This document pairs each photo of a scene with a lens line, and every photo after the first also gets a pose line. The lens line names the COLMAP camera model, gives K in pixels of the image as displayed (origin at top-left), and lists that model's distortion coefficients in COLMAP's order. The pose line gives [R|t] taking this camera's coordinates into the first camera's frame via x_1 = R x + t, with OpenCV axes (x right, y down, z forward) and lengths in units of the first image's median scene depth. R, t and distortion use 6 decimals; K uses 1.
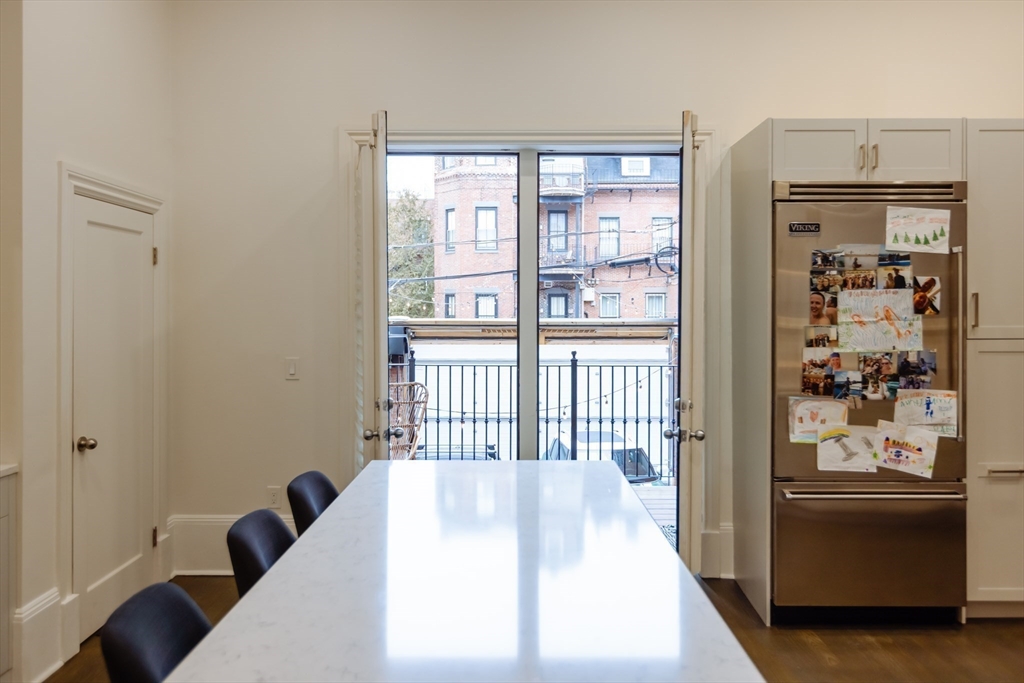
lens RADIAL K [[688.0, 0, 497.6], [0, 688.0, 316.3], [0, 0, 1]] dist [0.000456, -0.000194]
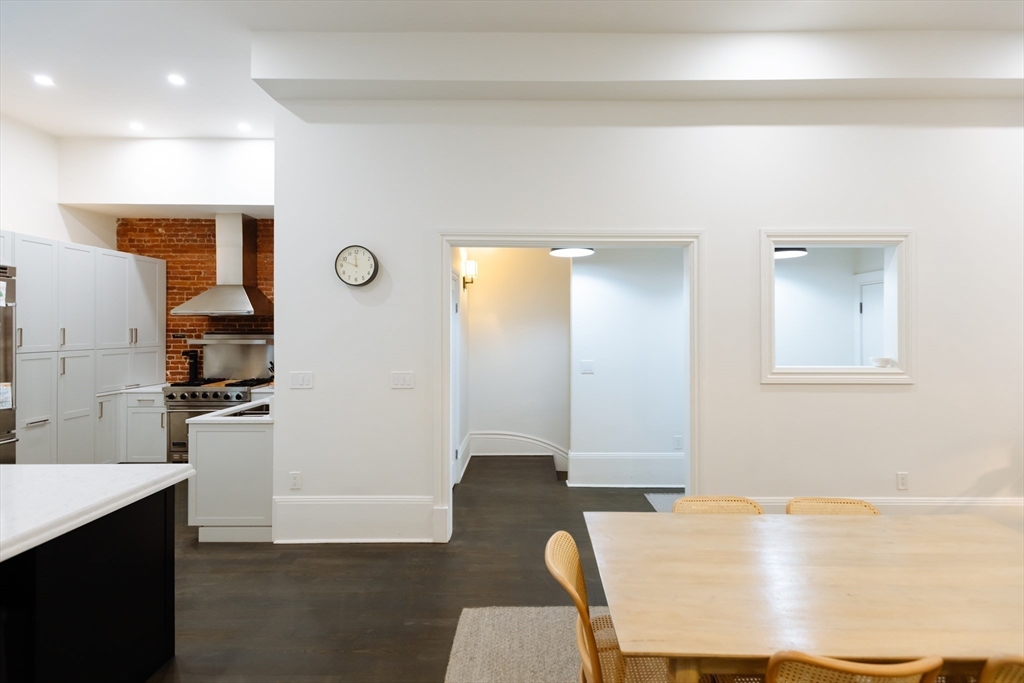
lens RADIAL K [[466.7, 0, 530.5], [0, 466.7, 324.0], [0, 0, 1]] dist [0.003462, -0.001216]
pose [[-0.024953, 0.005362, 0.999674, -0.600004], [0.006028, 0.999968, -0.005213, -0.030650], [-0.999670, 0.005896, -0.024985, -0.339421]]
